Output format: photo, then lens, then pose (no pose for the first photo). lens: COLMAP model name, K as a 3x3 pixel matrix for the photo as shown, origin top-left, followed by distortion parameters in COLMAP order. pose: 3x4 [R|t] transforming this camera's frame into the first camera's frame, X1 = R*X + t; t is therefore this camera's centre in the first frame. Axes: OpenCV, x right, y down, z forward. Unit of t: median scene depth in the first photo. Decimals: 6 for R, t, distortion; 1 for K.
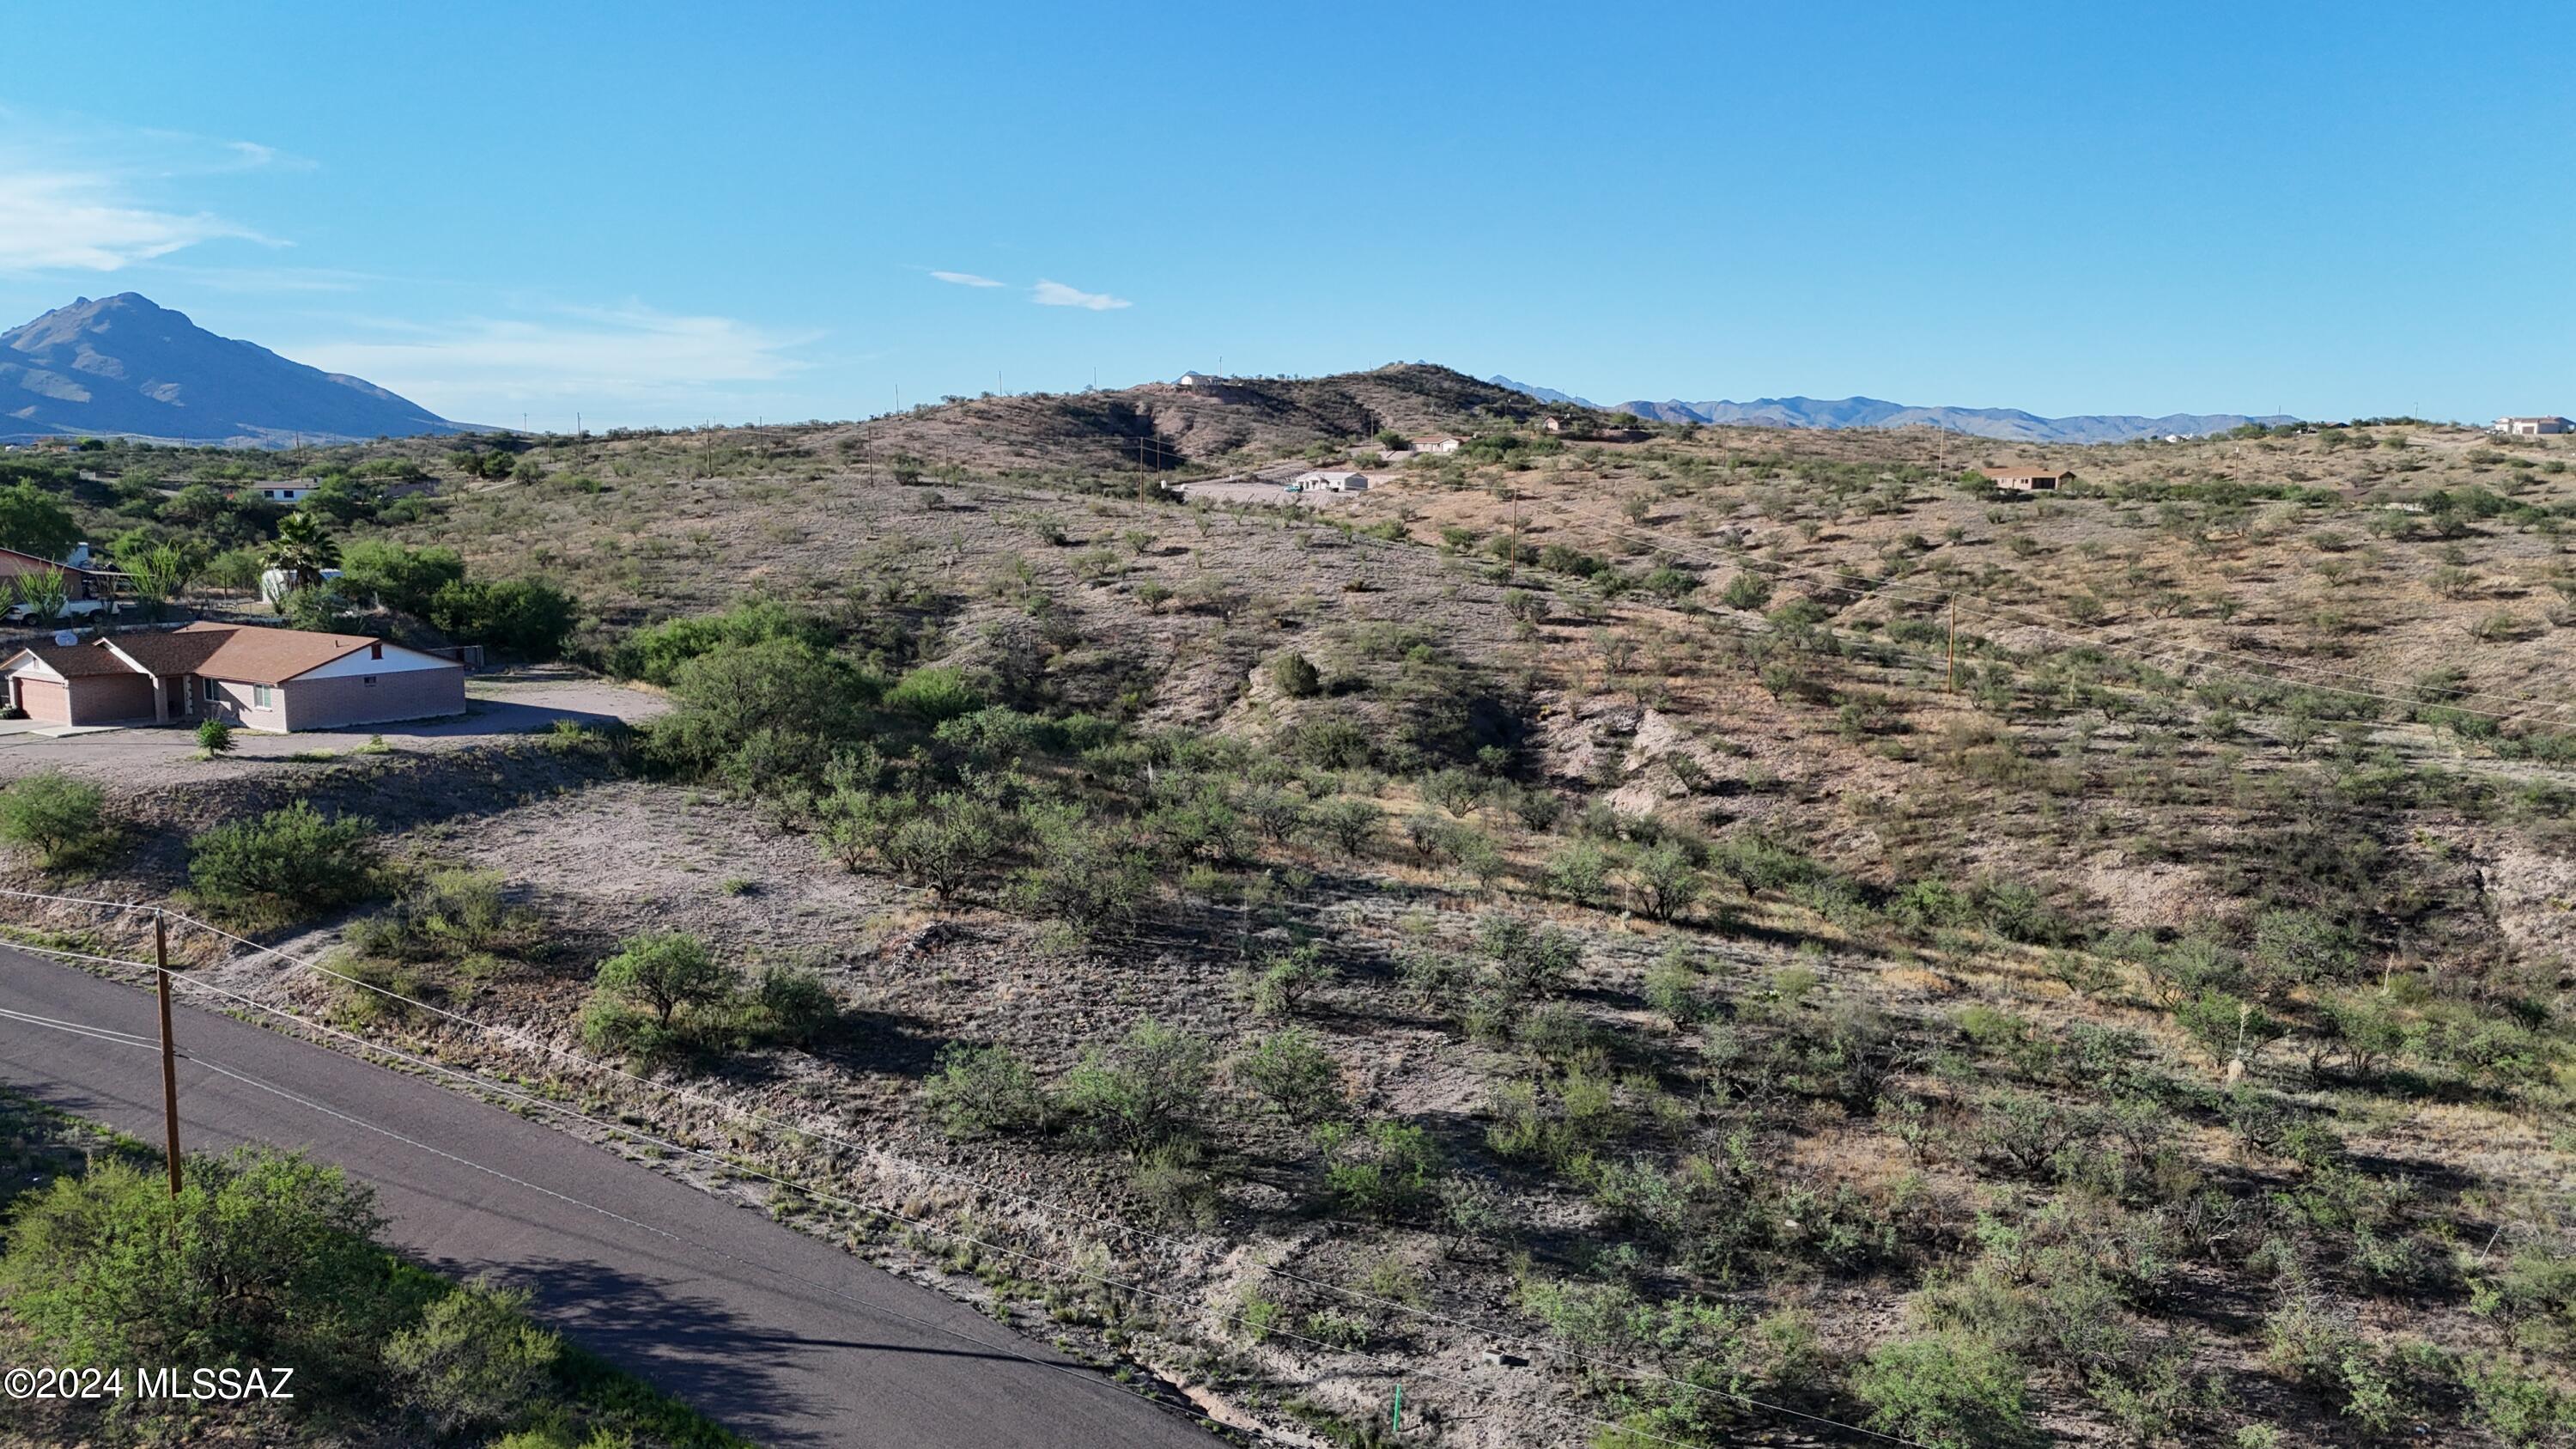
lens RADIAL K [[1892.1, 0, 1283.7], [0, 1892.1, 721.9], [0, 0, 1]] dist [0.074818, -0.071507]
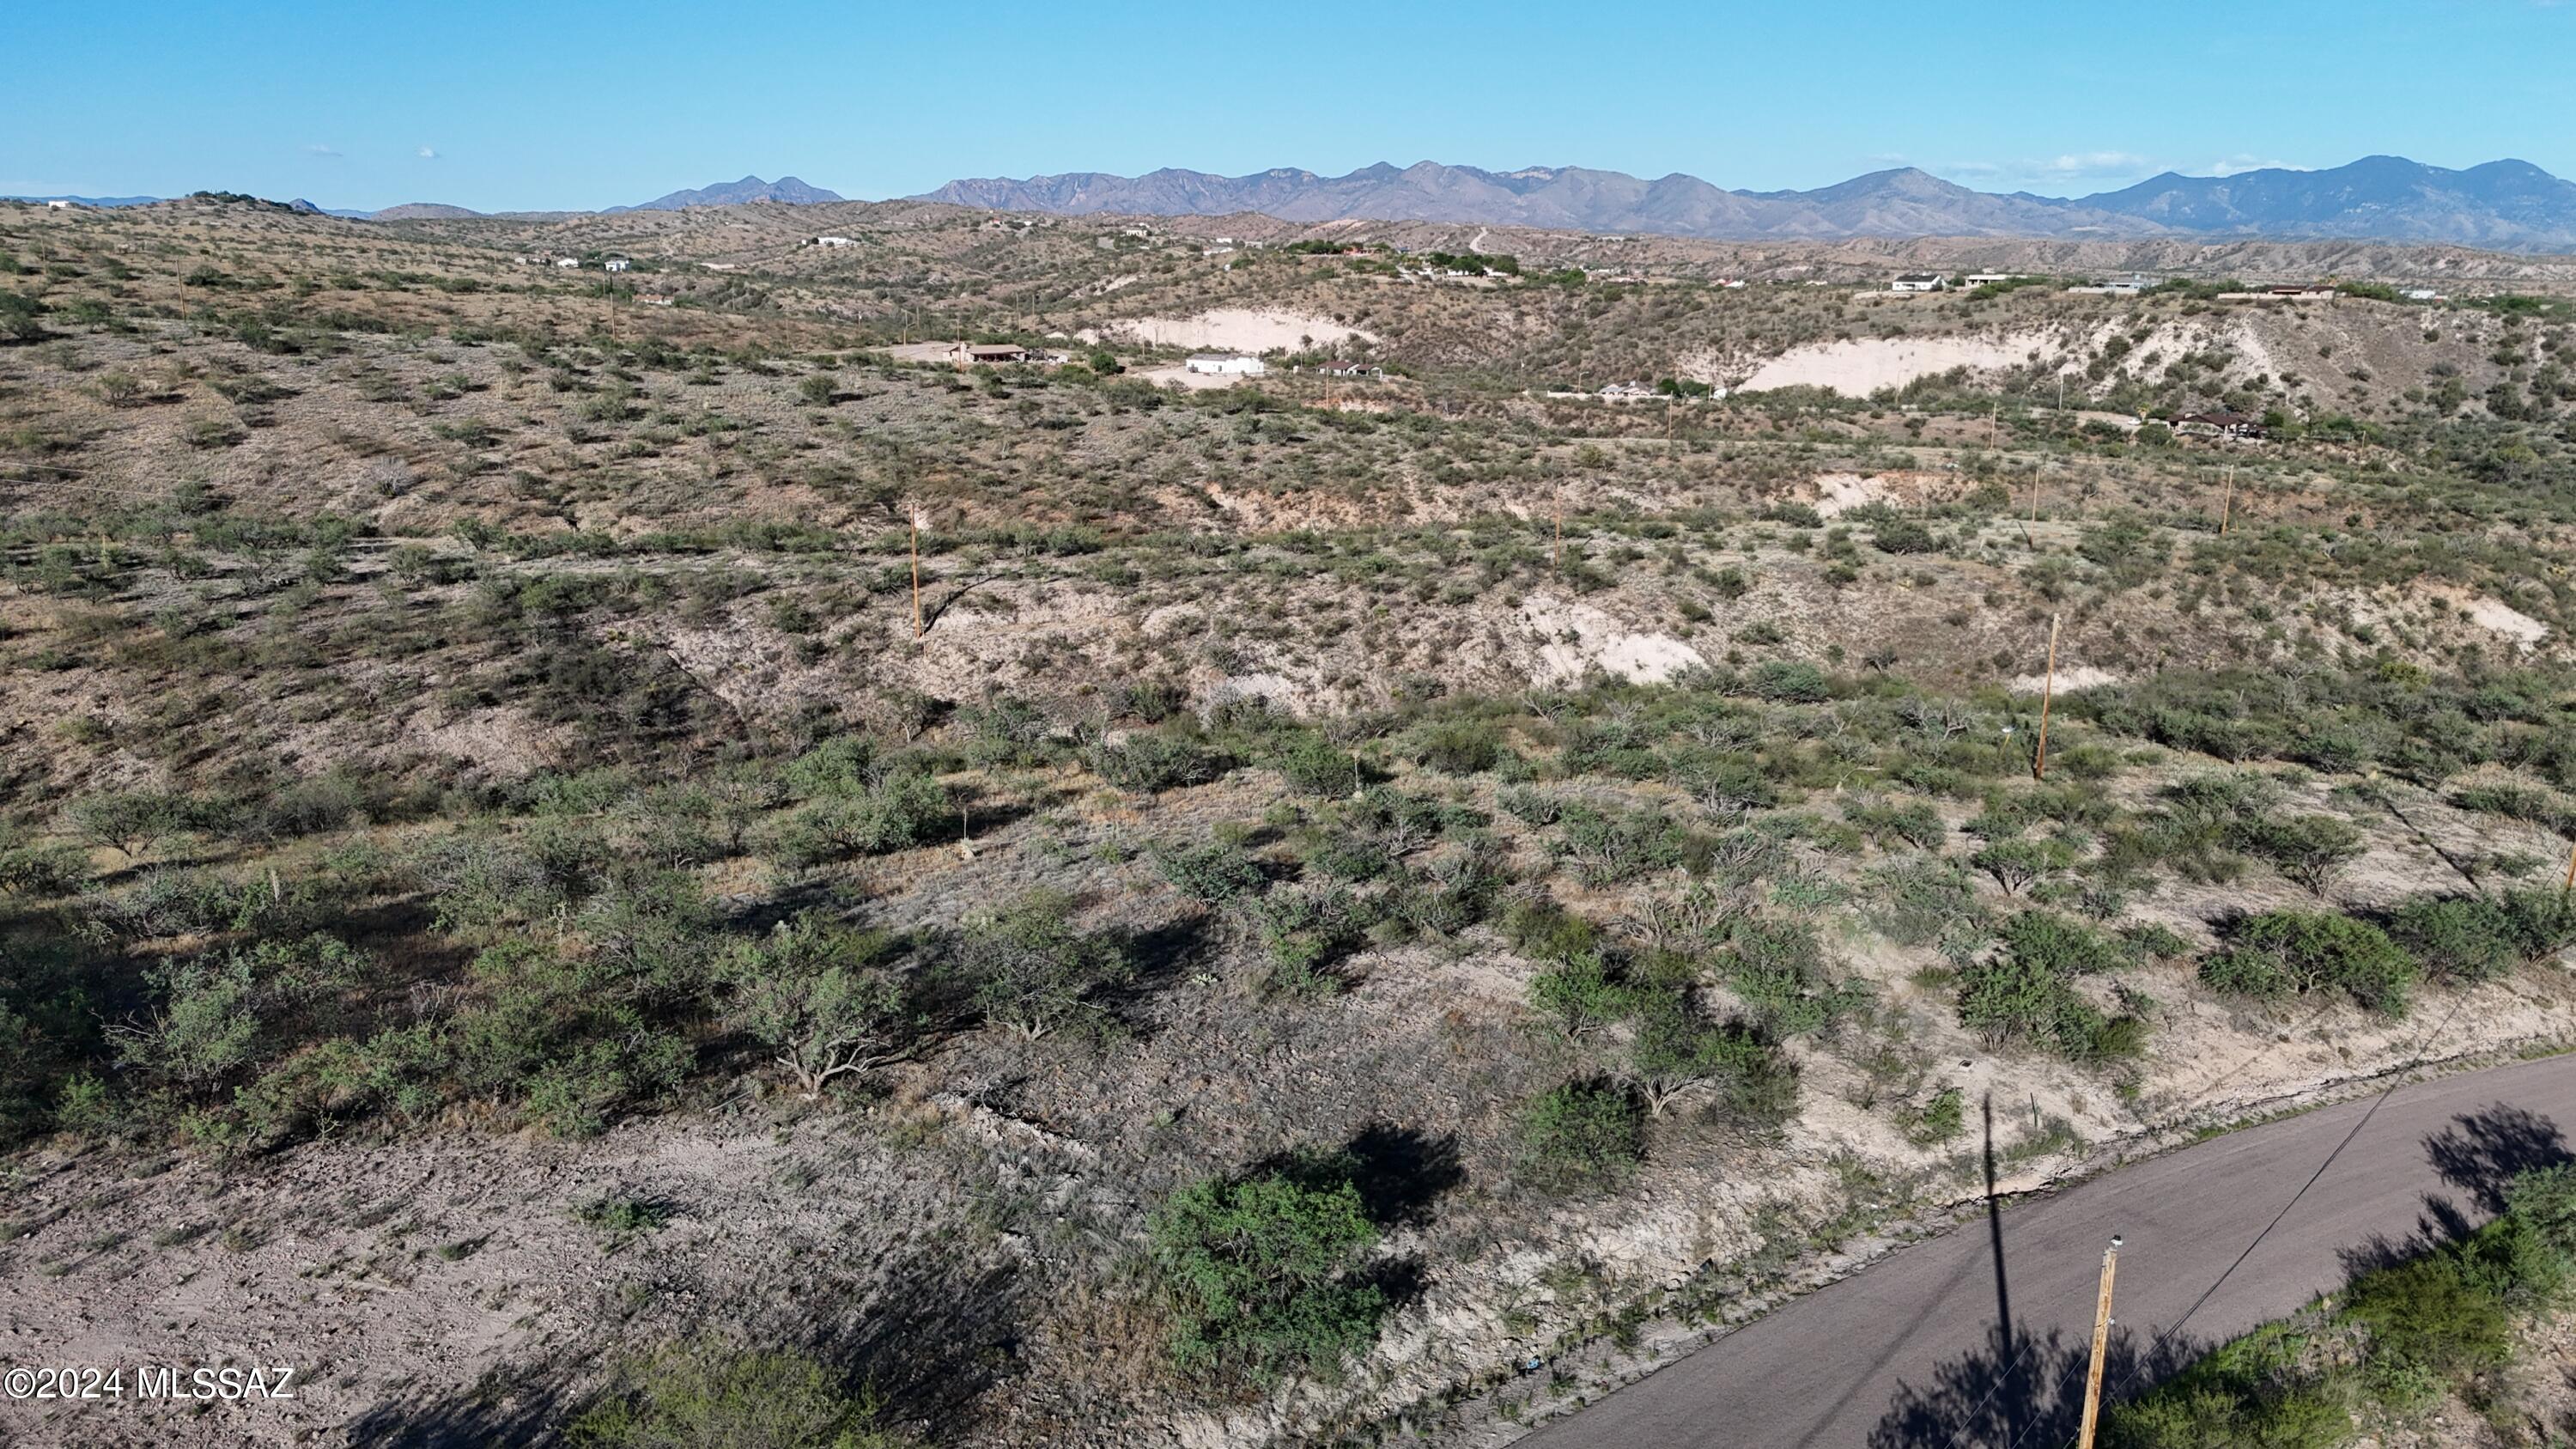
lens RADIAL K [[1886.8, 0, 1287.0], [0, 1886.8, 742.8], [0, 0, 1]] dist [0.088348, -0.109551]
pose [[0.237239, -0.241458, 0.940965, -0.240704], [0.115921, 0.968734, 0.219357, -0.049852], [-0.964510, 0.057037, 0.257812, 0.210397]]
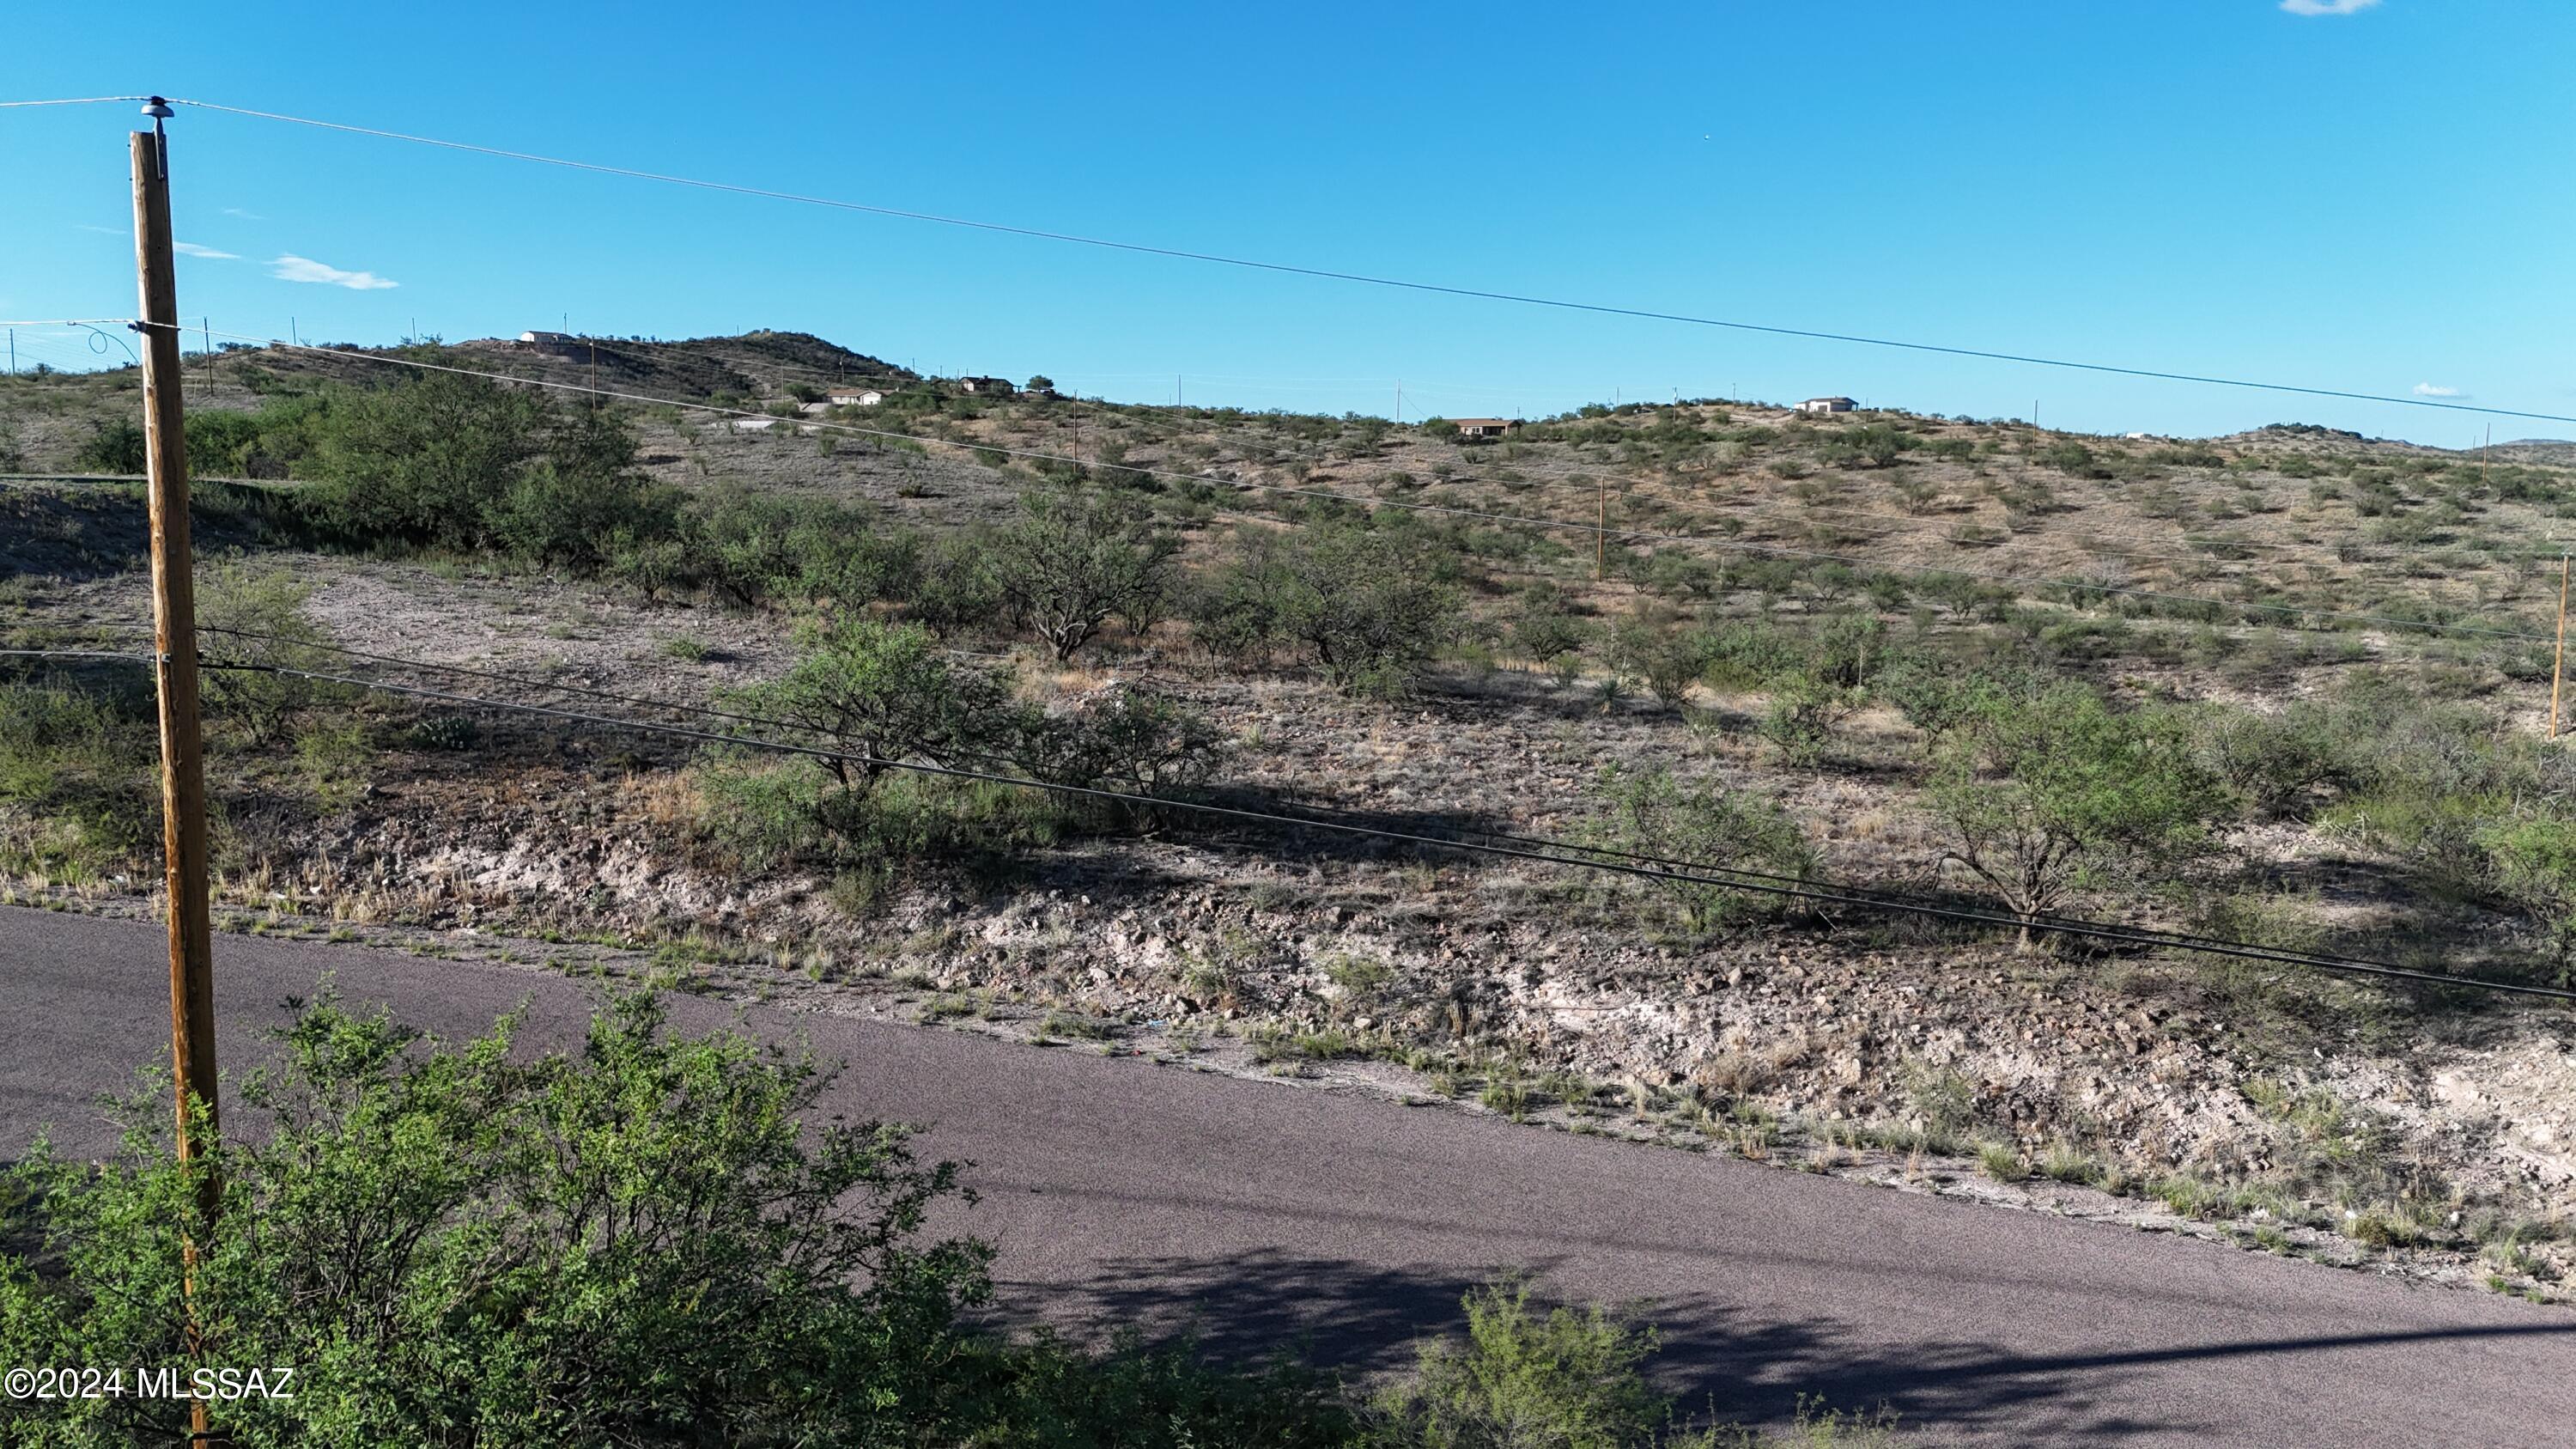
lens RADIAL K [[1892.1, 0, 1283.7], [0, 1892.1, 721.9], [0, 0, 1]] dist [0.074818, -0.071507]
pose [[0.940436, -0.039698, 0.337644, -0.101389], [0.040254, 0.999175, 0.005356, 0.035997], [-0.337578, 0.008555, 0.941259, 0.132749]]
